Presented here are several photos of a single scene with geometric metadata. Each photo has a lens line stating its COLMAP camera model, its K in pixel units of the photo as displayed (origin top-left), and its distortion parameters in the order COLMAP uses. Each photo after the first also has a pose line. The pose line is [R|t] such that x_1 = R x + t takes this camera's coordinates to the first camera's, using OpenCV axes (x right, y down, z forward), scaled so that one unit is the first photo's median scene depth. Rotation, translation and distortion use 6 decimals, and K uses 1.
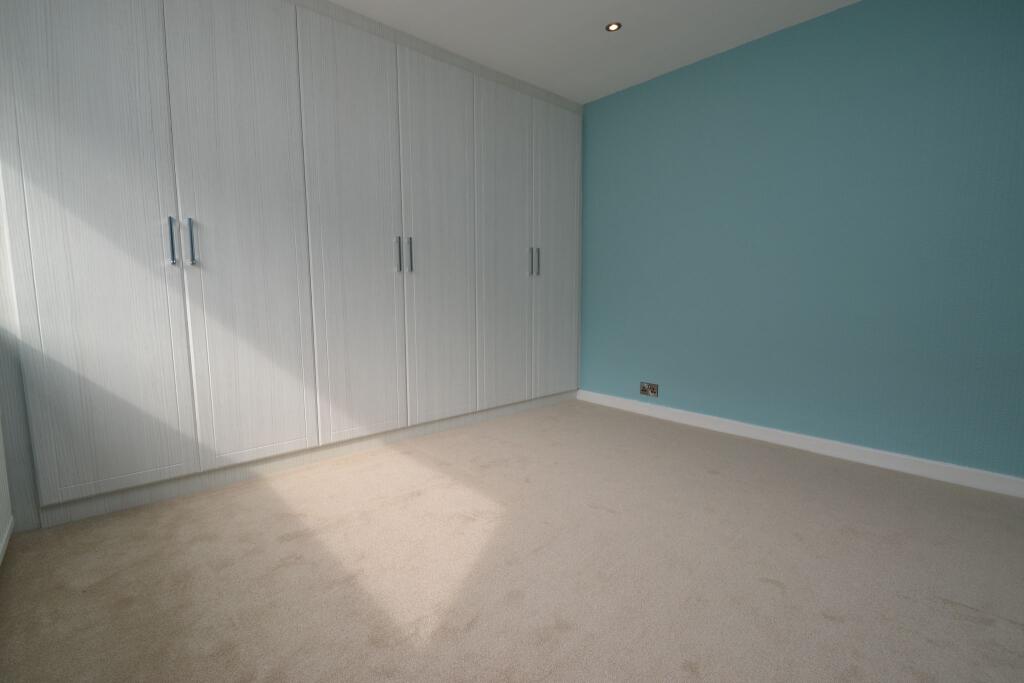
lens RADIAL K [[462.3, 0, 504.4], [0, 462.3, 344.3], [0, 0, 1]] dist [0.013422, -0.018352]
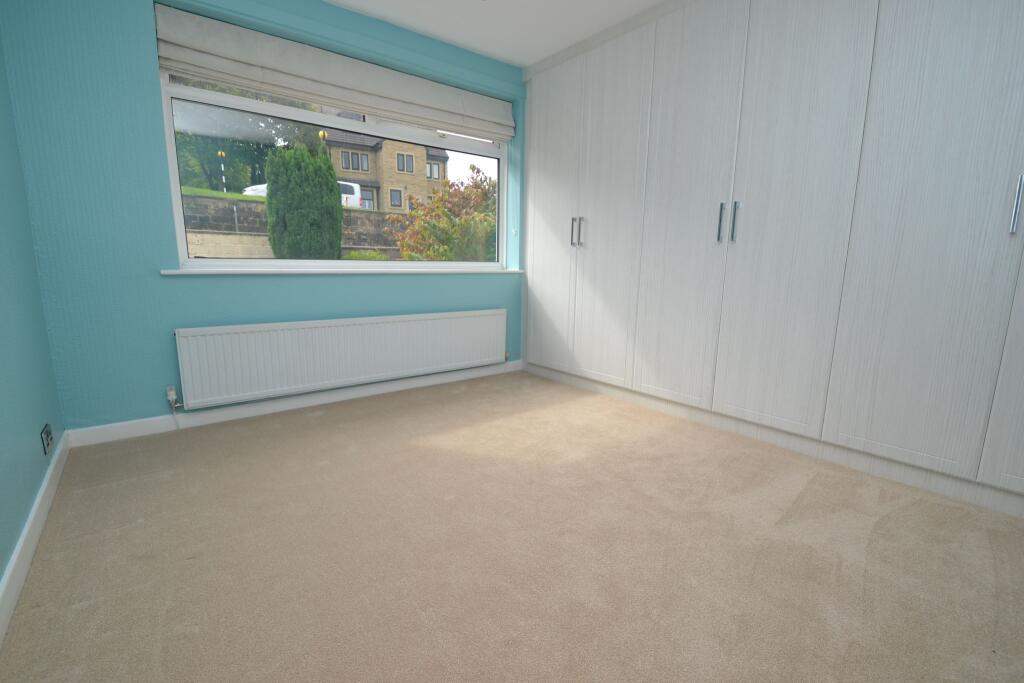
lens RADIAL K [[462.3, 0, 504.4], [0, 462.3, 344.3], [0, 0, 1]] dist [0.013422, -0.018352]
pose [[-0.062077, 0.176924, -0.982265, 0.840912], [-0.123987, 0.975172, 0.183483, -0.085024], [0.990340, 0.133178, -0.038599, 0.726683]]
